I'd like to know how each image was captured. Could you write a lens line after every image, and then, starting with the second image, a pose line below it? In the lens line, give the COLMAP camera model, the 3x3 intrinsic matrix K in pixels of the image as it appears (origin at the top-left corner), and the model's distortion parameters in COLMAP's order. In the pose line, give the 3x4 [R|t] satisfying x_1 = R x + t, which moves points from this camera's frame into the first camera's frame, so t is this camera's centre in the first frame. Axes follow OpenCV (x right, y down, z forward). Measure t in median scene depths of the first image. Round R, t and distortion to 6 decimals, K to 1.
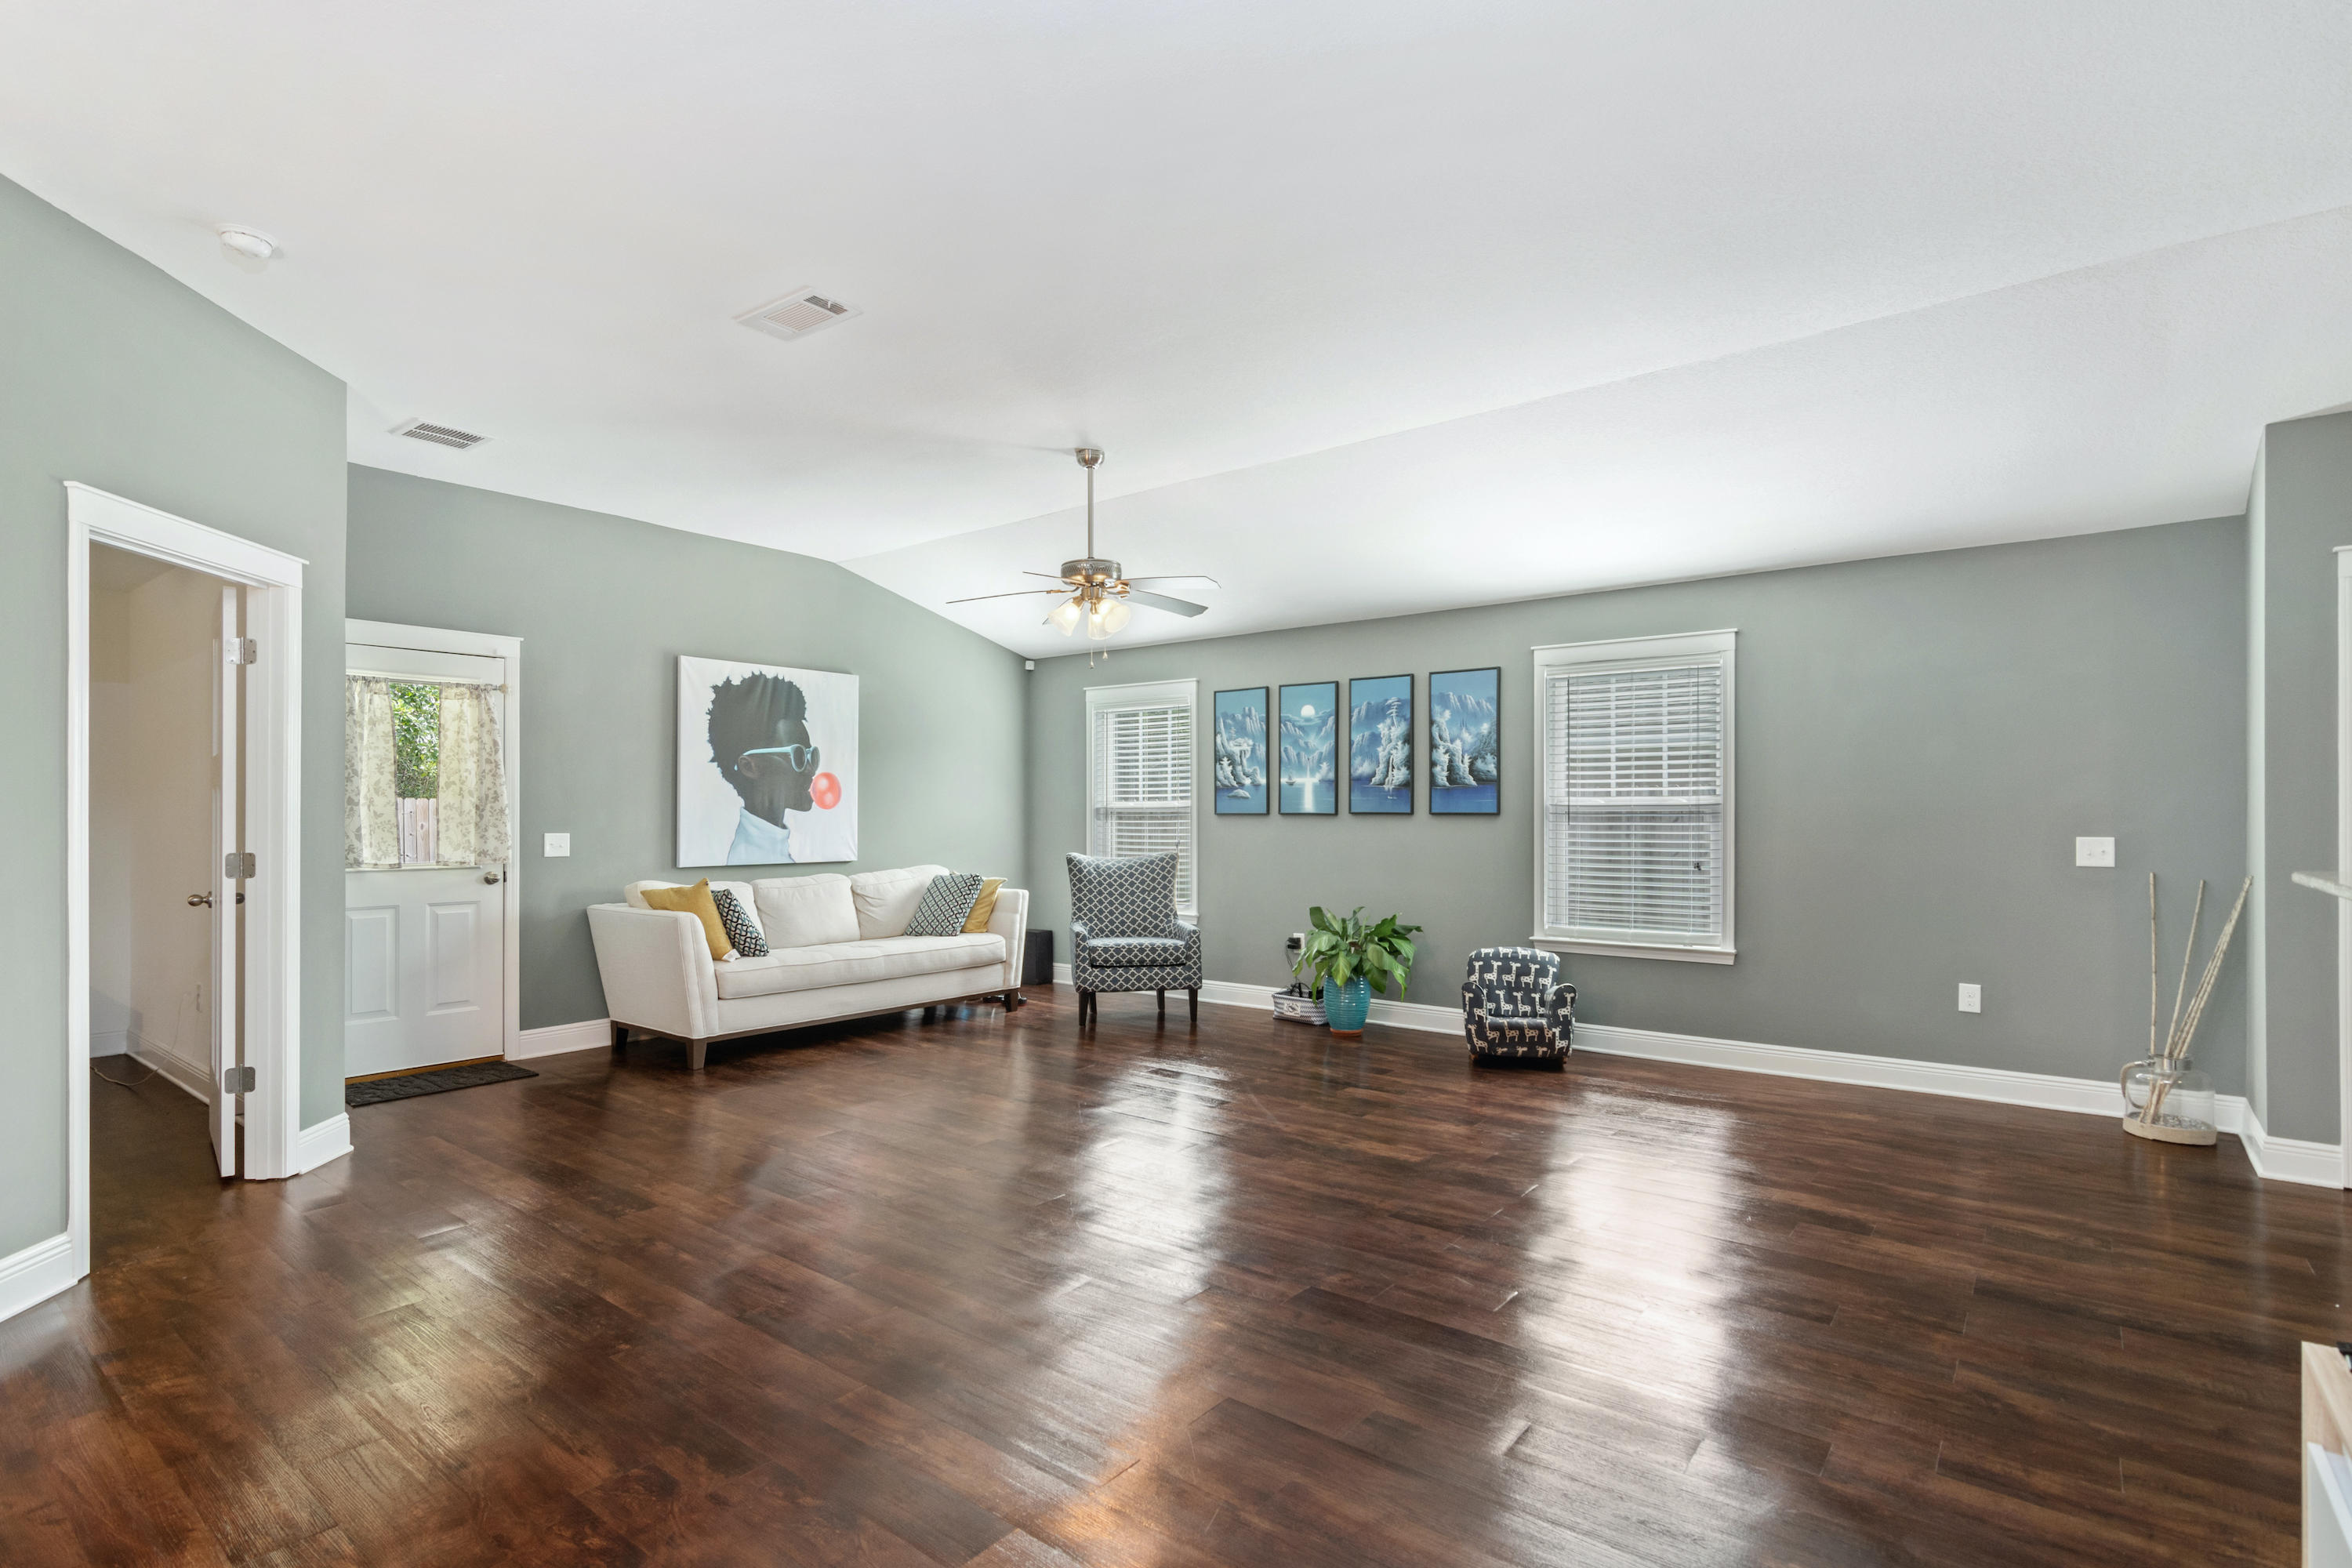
lens RADIAL K [[1132.2, 0, 1170.5], [0, 1132.2, 807.2], [0, 0, 1]] dist [-0.003722, 0.003368]
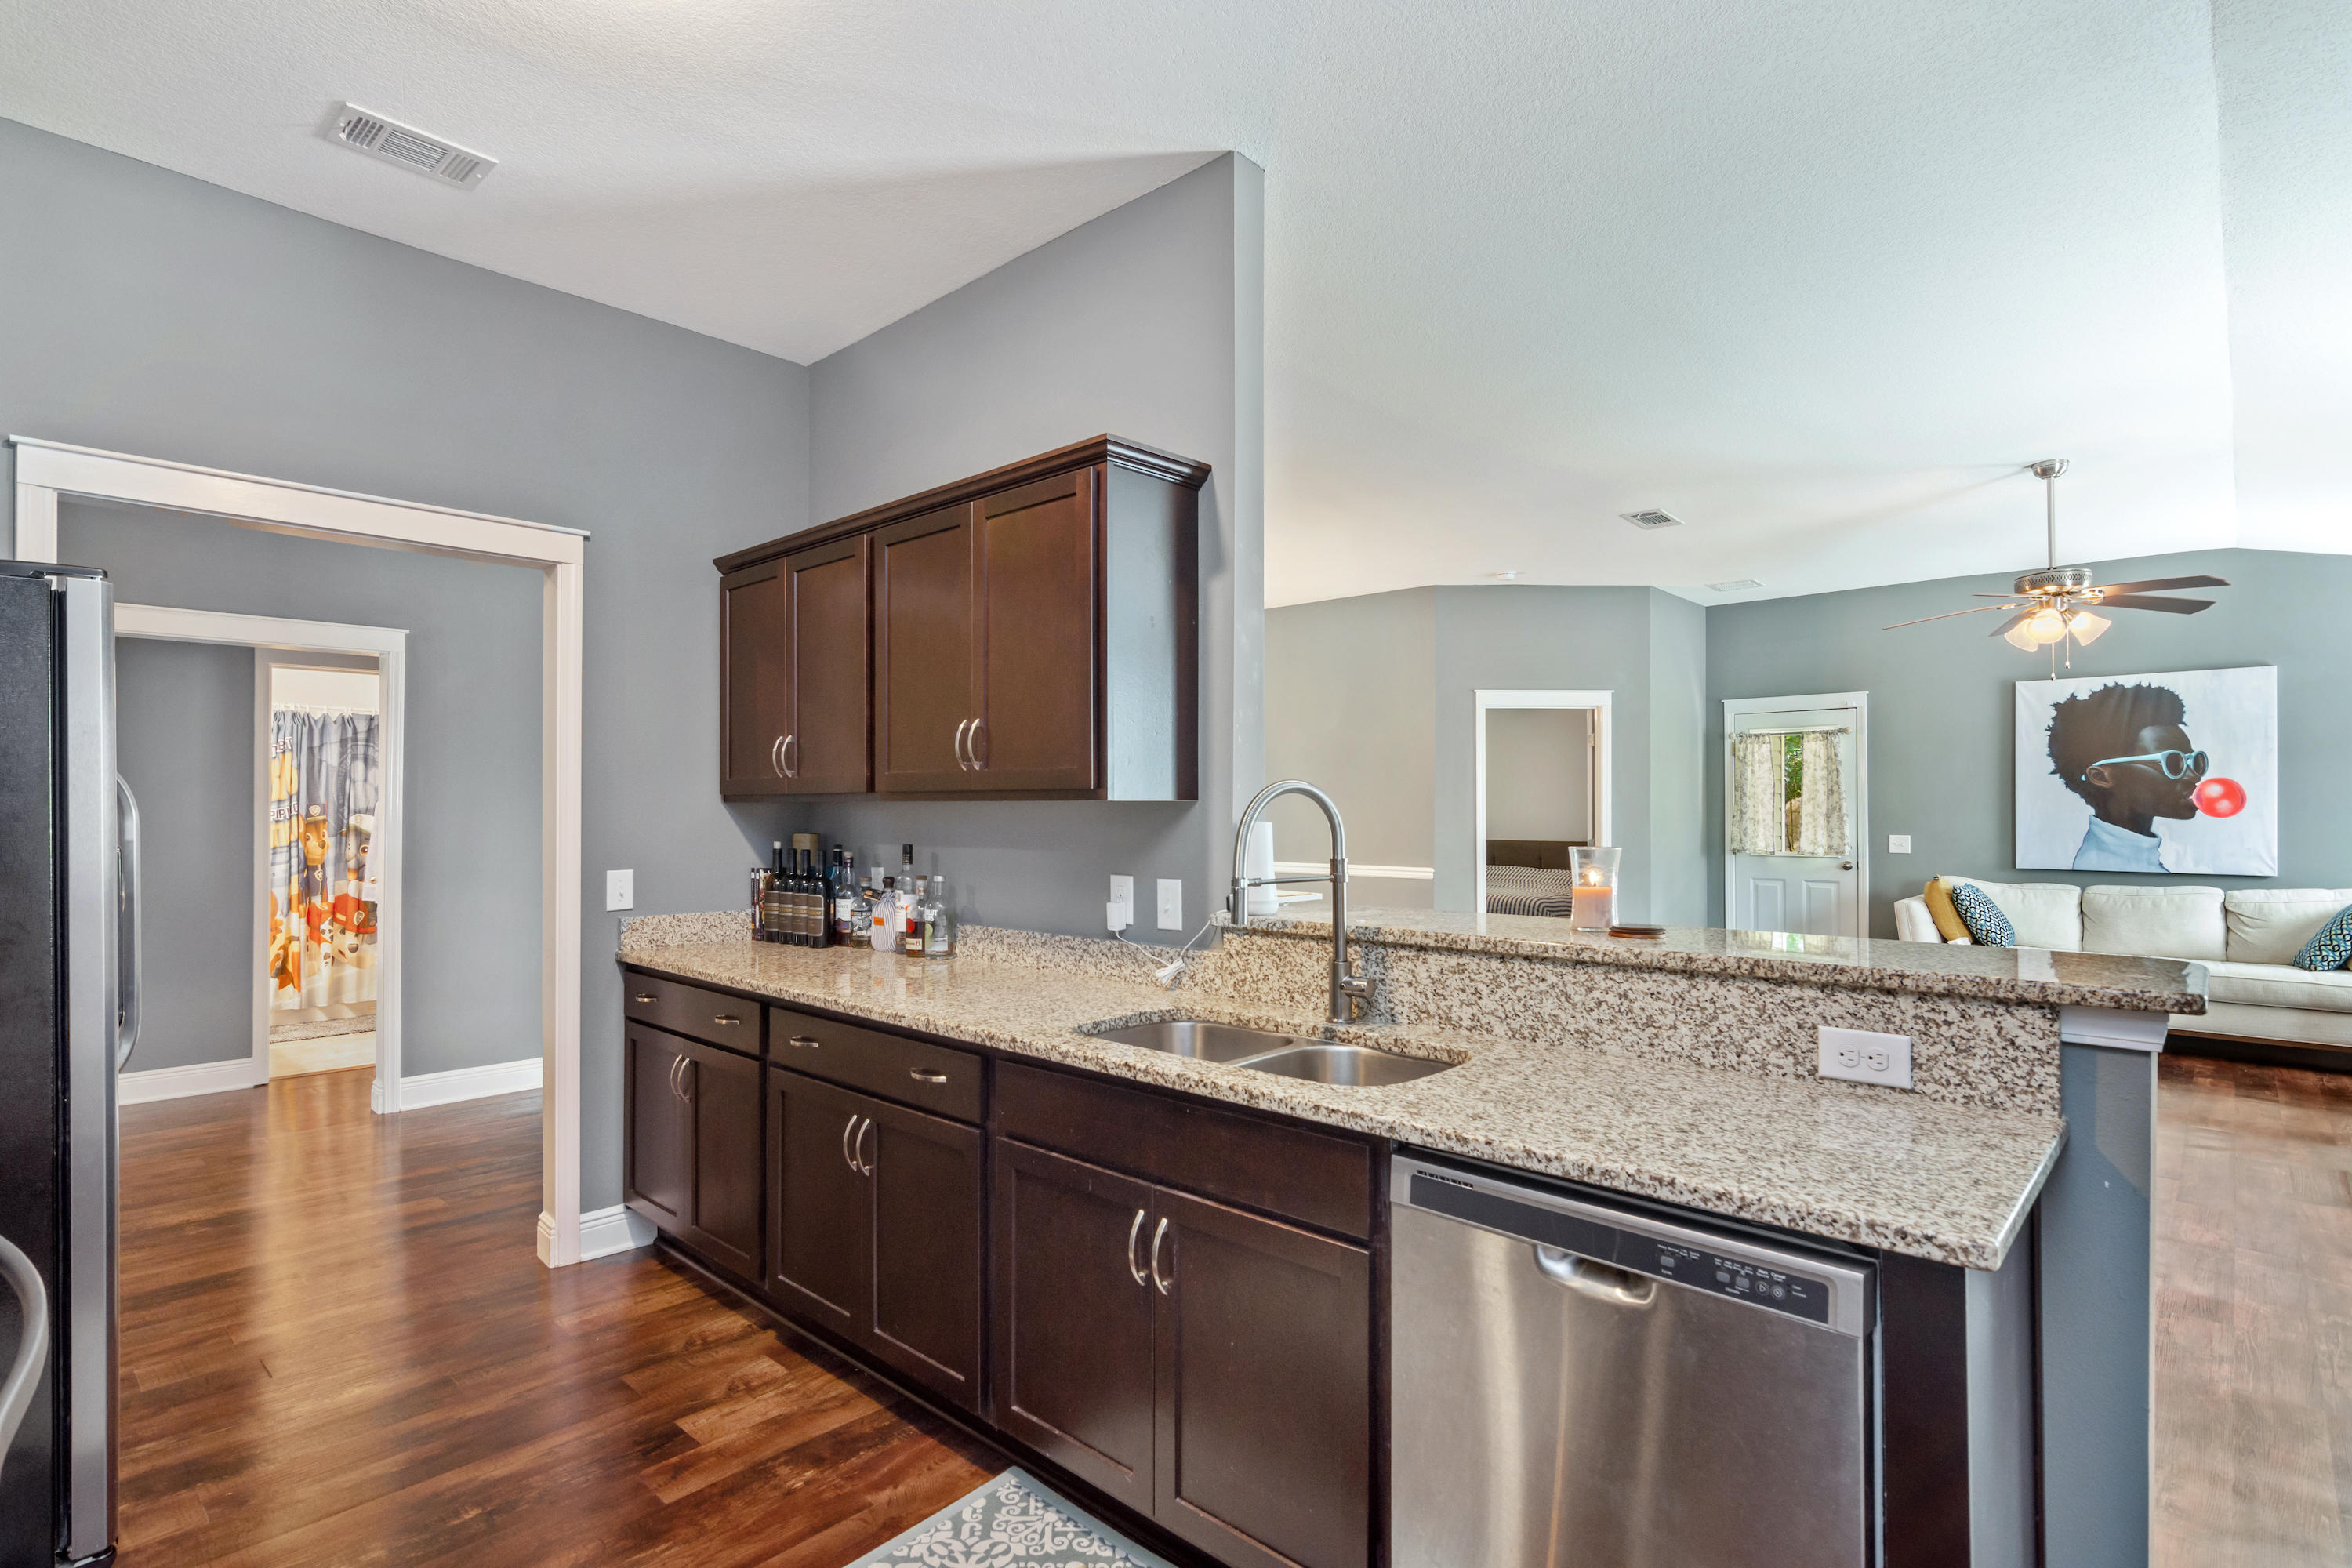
lens RADIAL K [[1132.2, 0, 1177.0], [0, 1132.2, 794.9], [0, 0, 1]] dist [-0.003722, 0.003368]
pose [[-0.076847, -0.010989, -0.996982, 0.751671], [0.006229, 0.999914, -0.011502, -0.012558], [0.997023, -0.007094, -0.076772, 0.242650]]
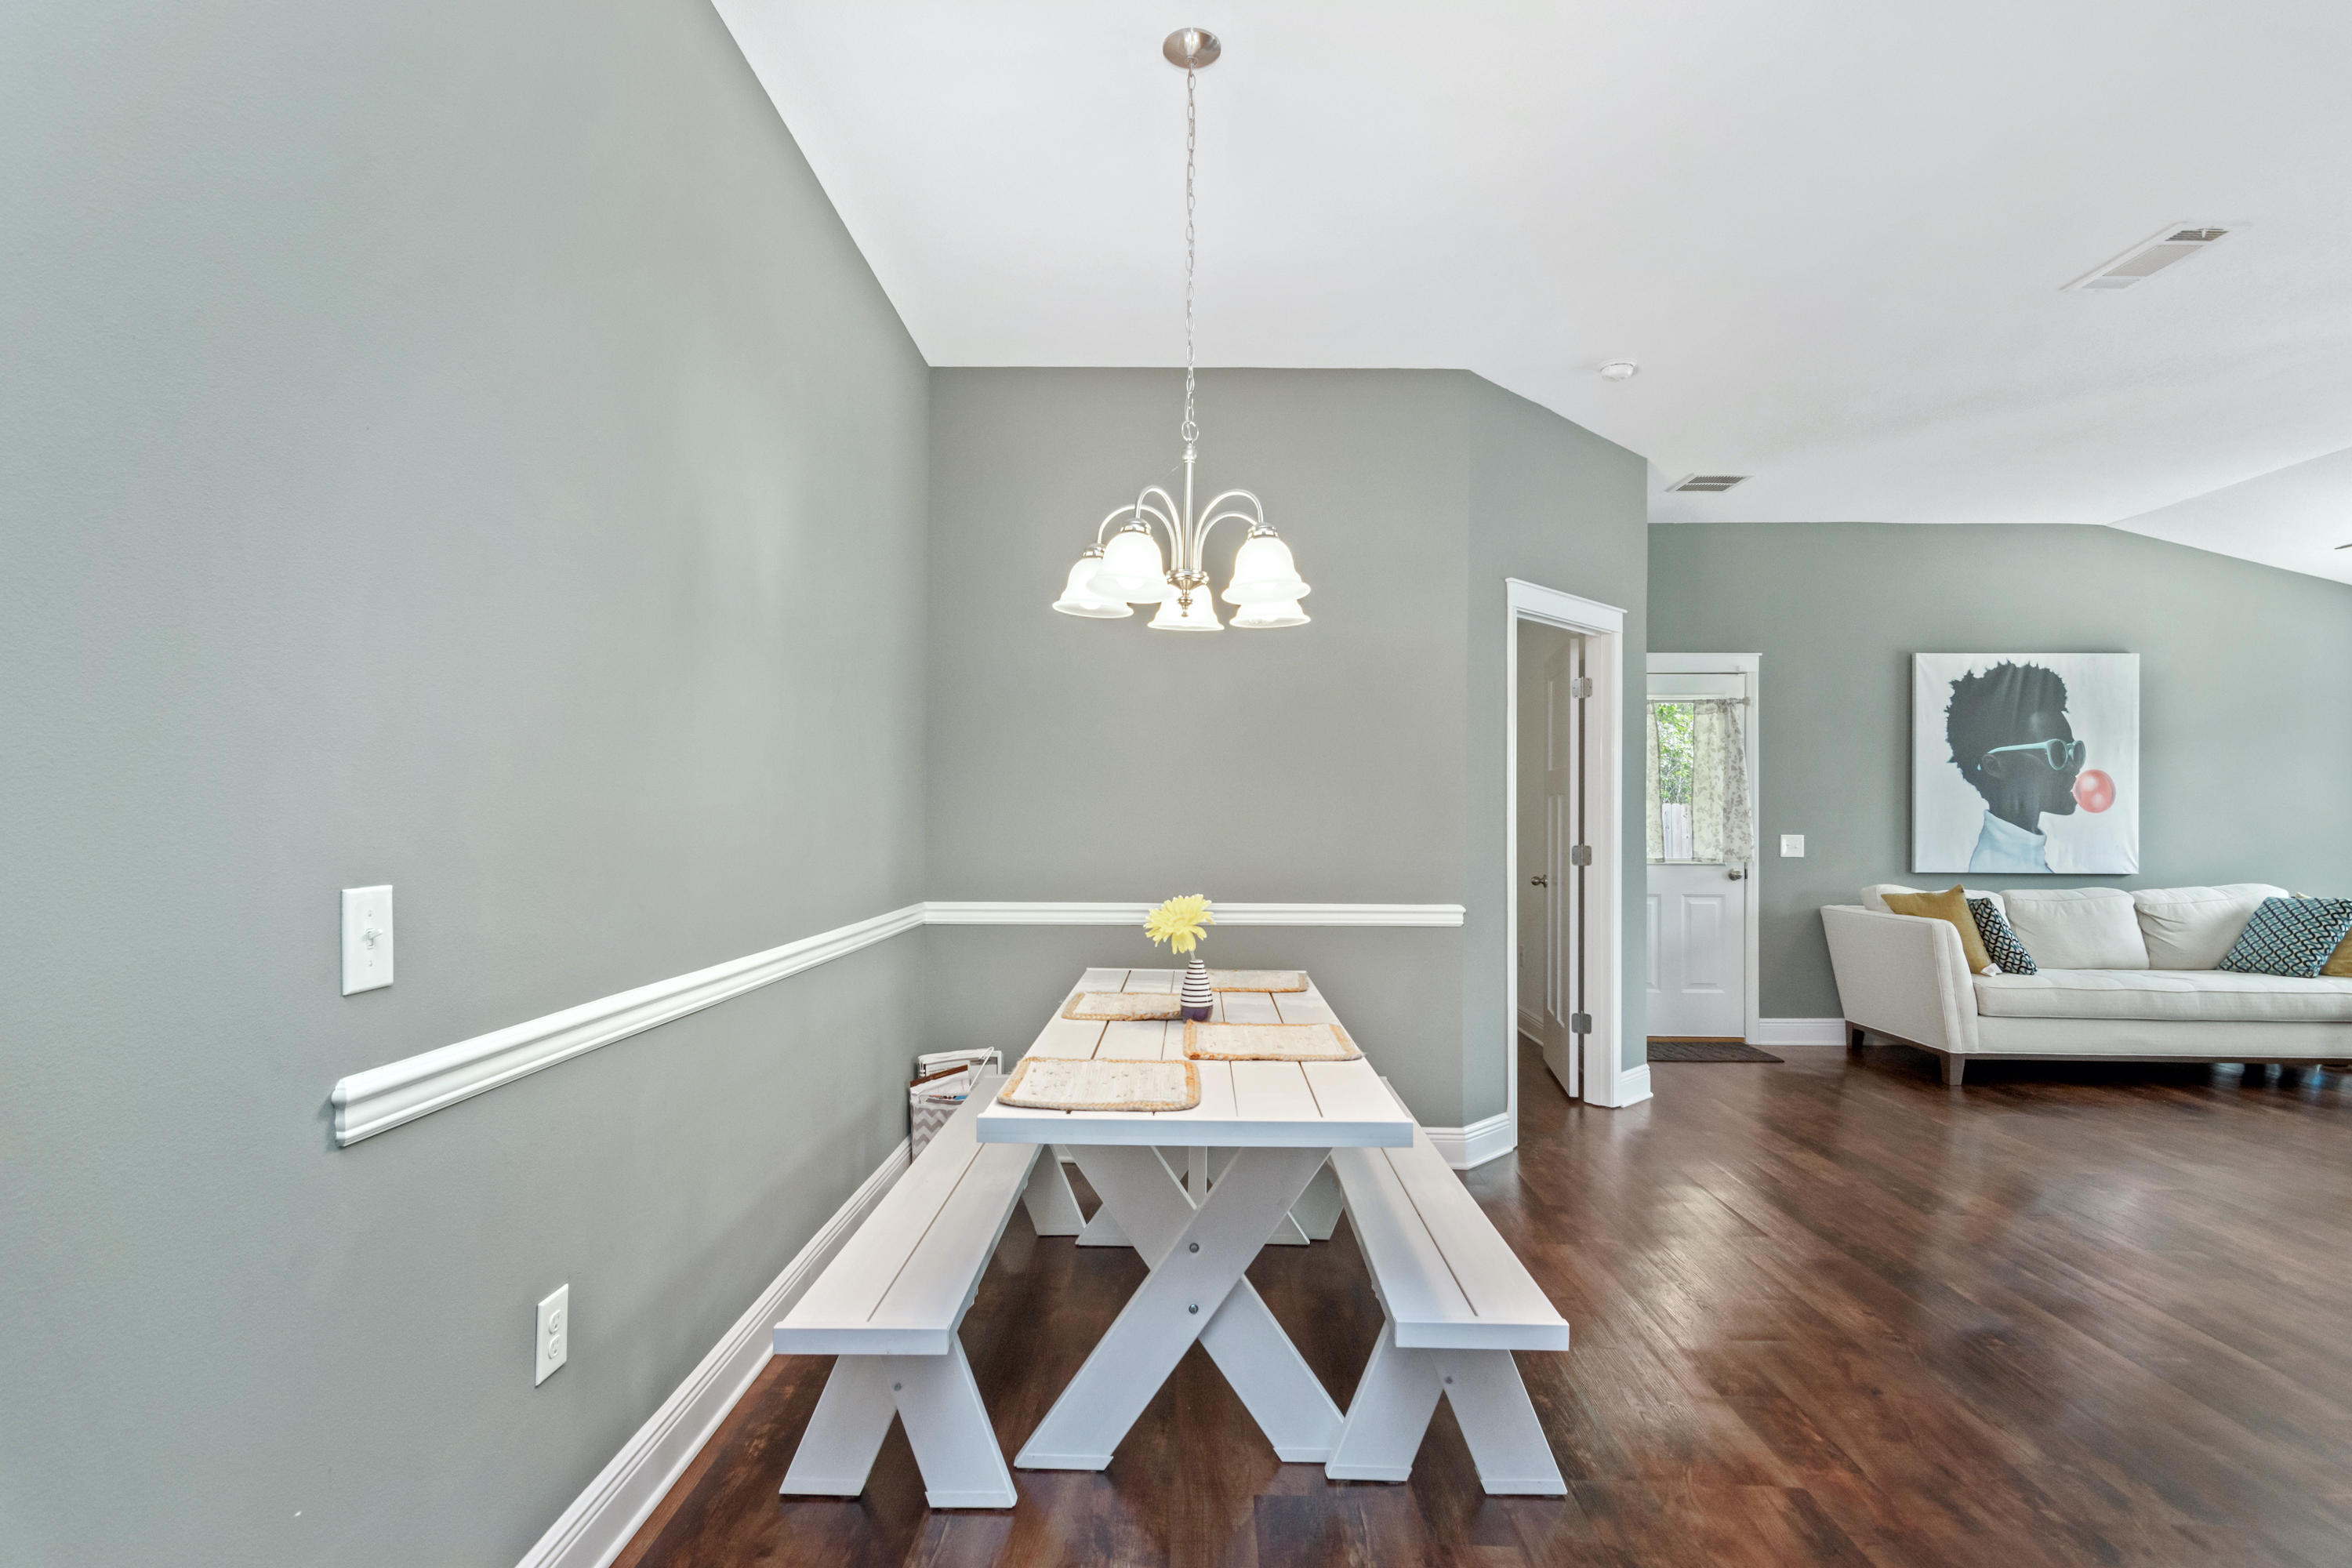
lens RADIAL K [[1132.2, 0, 1178.8], [0, 1132.2, 800.6], [0, 0, 1]] dist [-0.003722, 0.003368]
pose [[0.608539, -0.005879, -0.793502, -0.050033], [-0.000575, 0.999969, -0.007850, -0.000179], [0.793524, 0.005233, 0.608517, -0.083233]]
